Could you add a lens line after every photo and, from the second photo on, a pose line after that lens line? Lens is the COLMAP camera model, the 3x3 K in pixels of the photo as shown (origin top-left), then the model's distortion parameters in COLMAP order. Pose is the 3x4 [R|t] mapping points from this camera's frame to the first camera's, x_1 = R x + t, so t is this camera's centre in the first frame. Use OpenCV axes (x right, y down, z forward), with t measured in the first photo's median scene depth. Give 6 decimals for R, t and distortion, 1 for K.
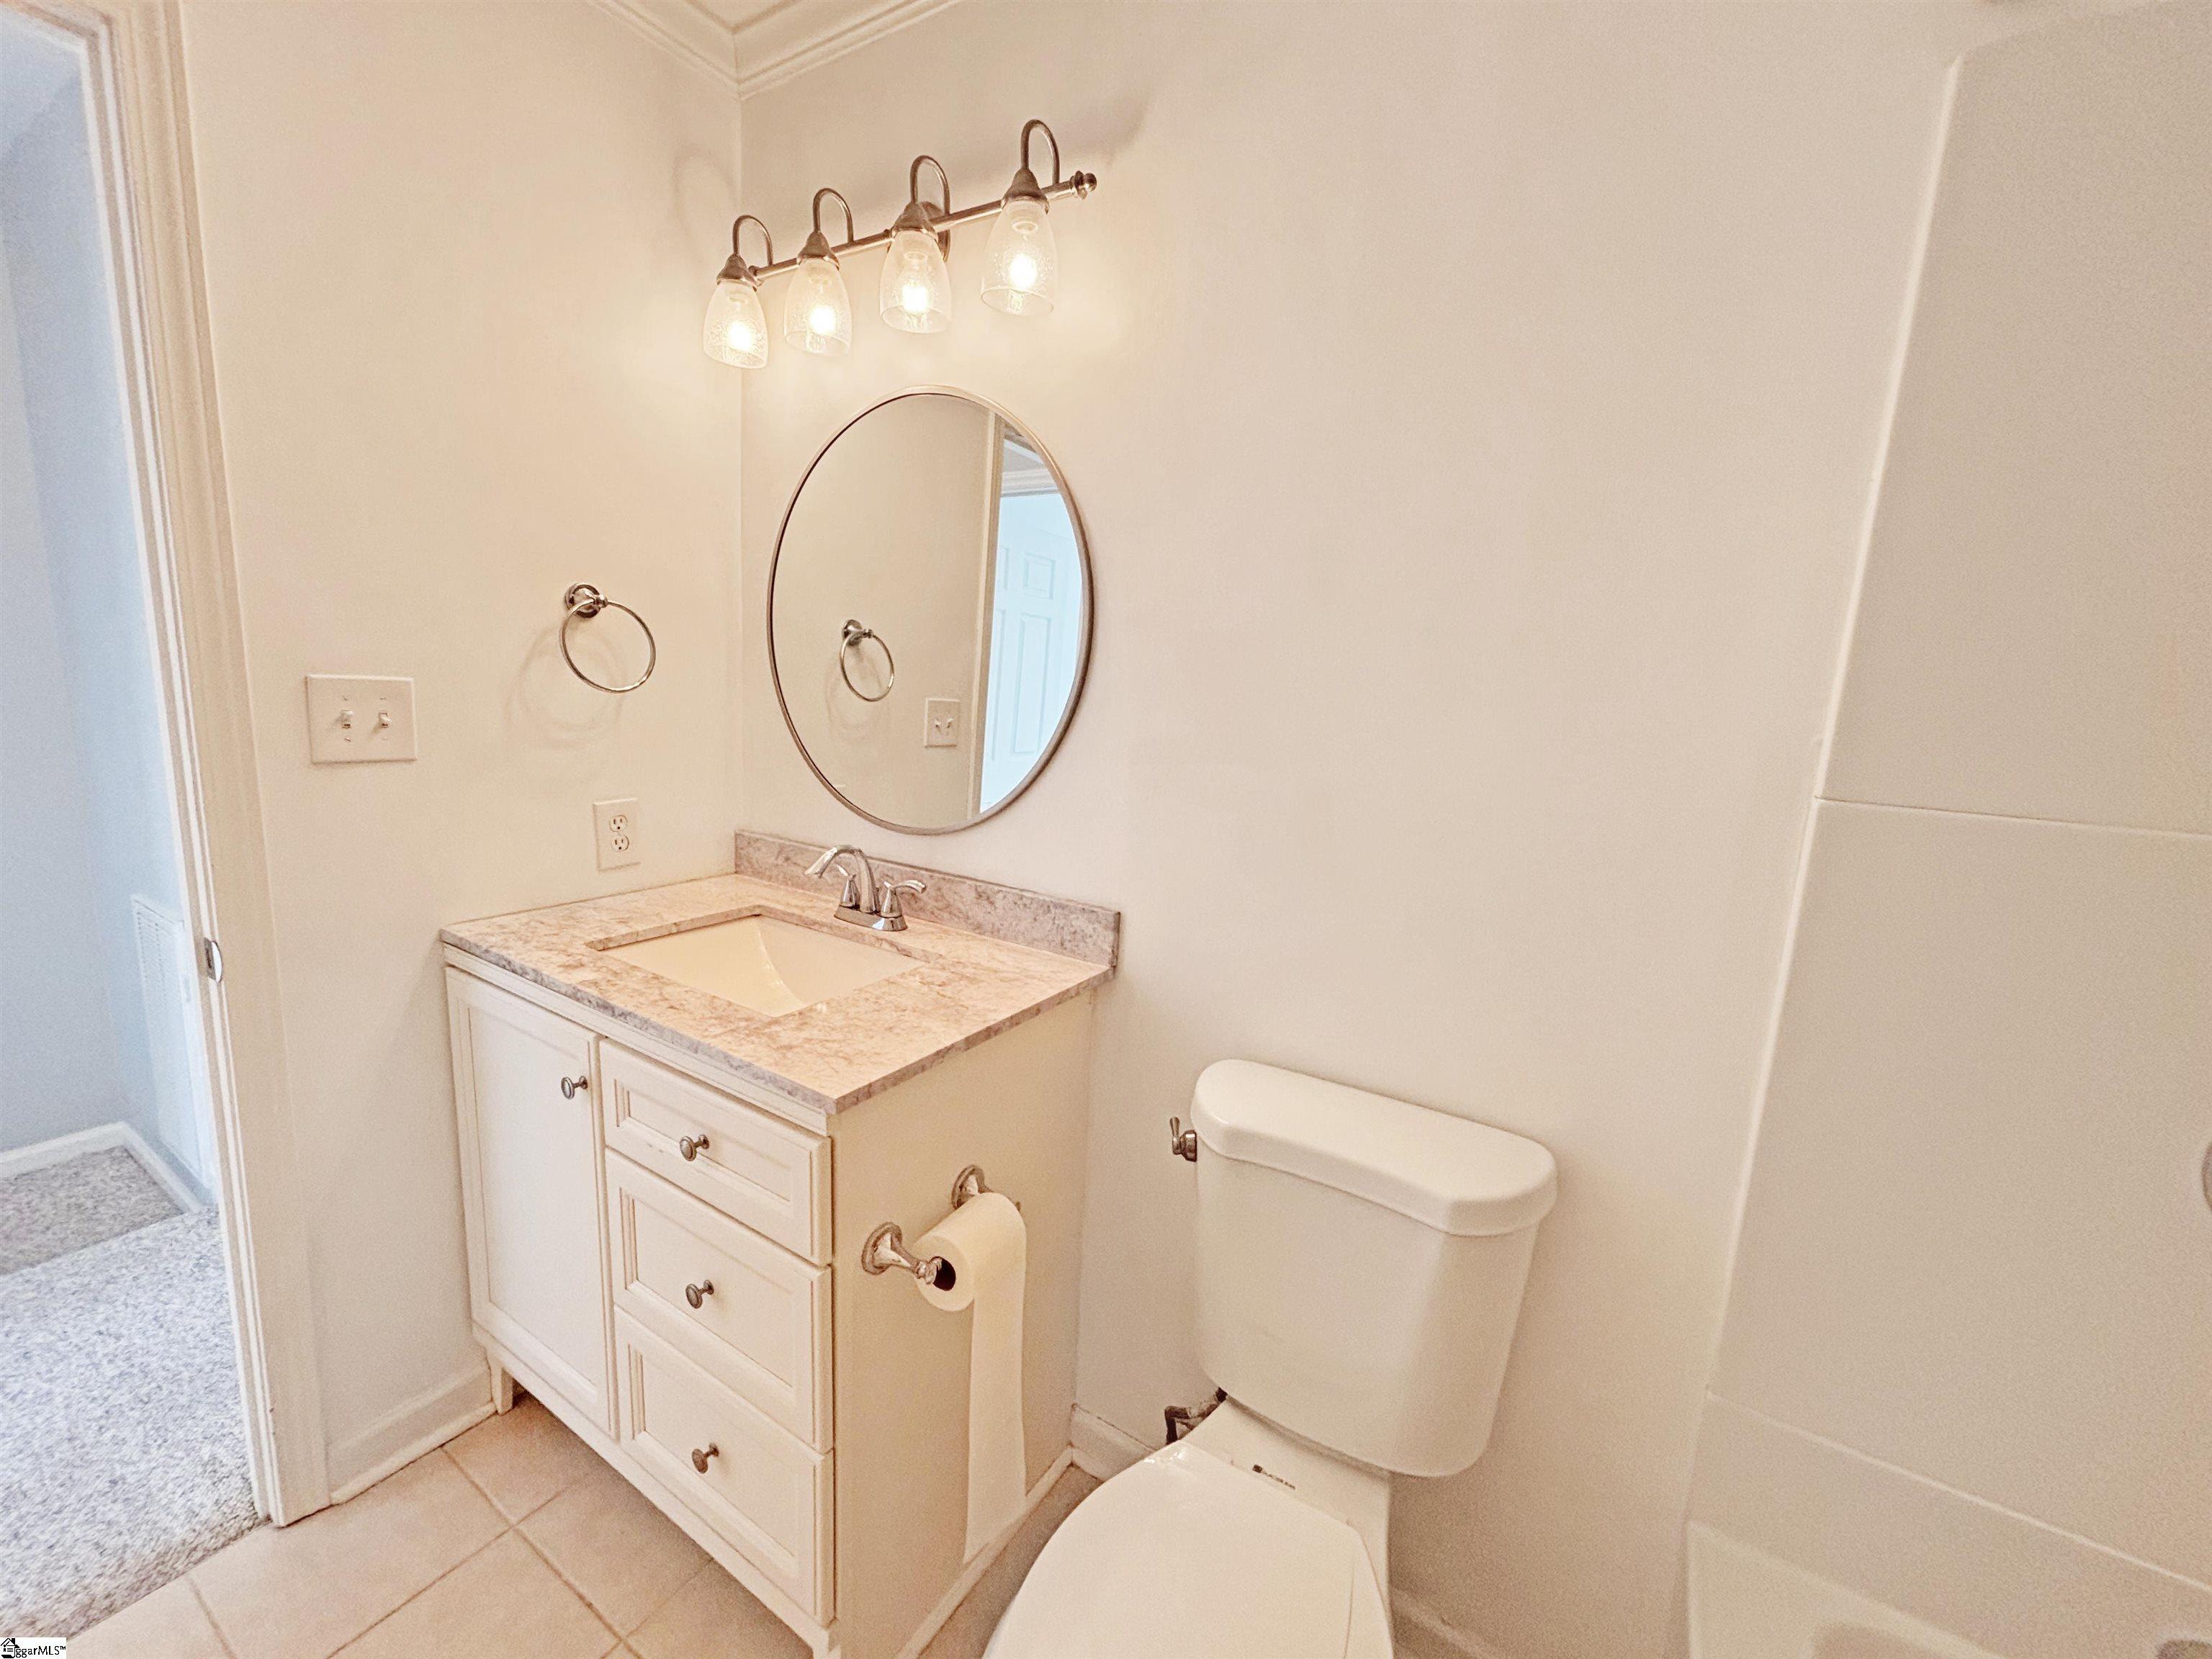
lens RADIAL K [[895.9, 0, 1109.5], [0, 895.9, 822.0], [0, 0, 1]] dist [-0.009481, 0.000399]
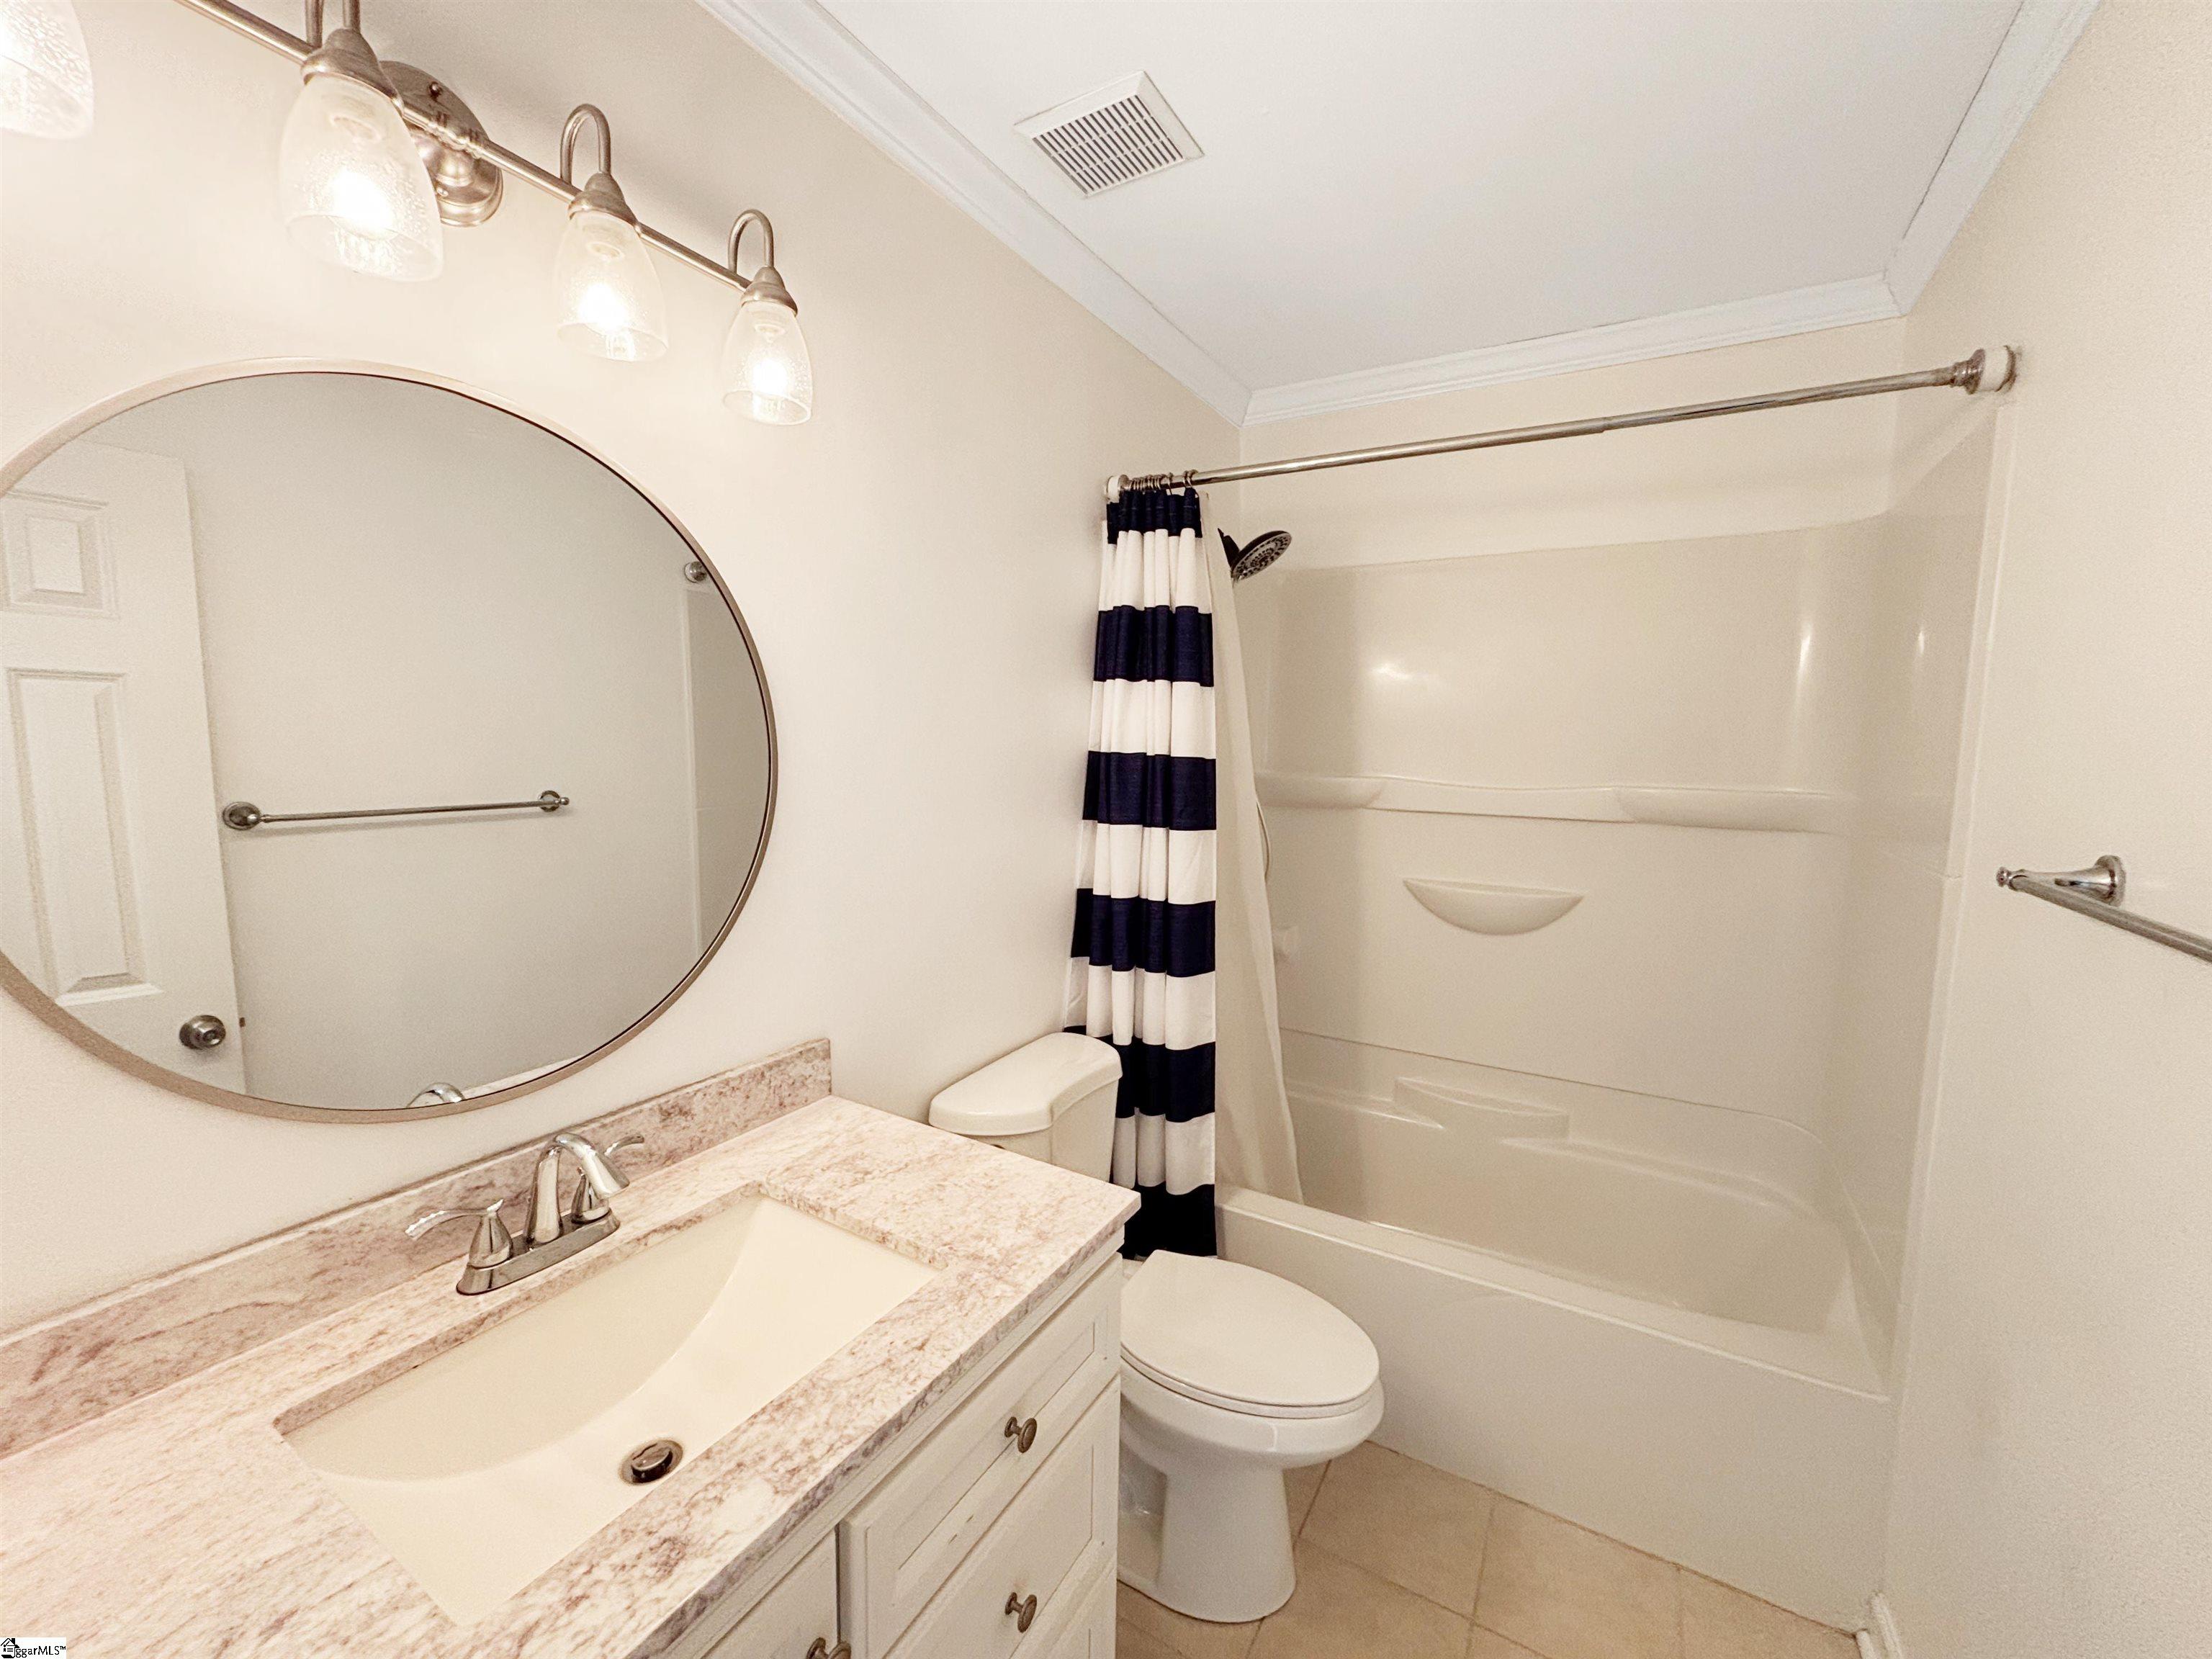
lens RADIAL K [[895.9, 0, 1107.5], [0, 895.9, 832.9], [0, 0, 1]] dist [-0.009481, 0.000399]
pose [[-0.025981, -0.162619, 0.986347, -0.897404], [0.148875, 0.975047, 0.164678, -0.227558], [-0.988515, 0.151121, -0.001123, 0.630118]]
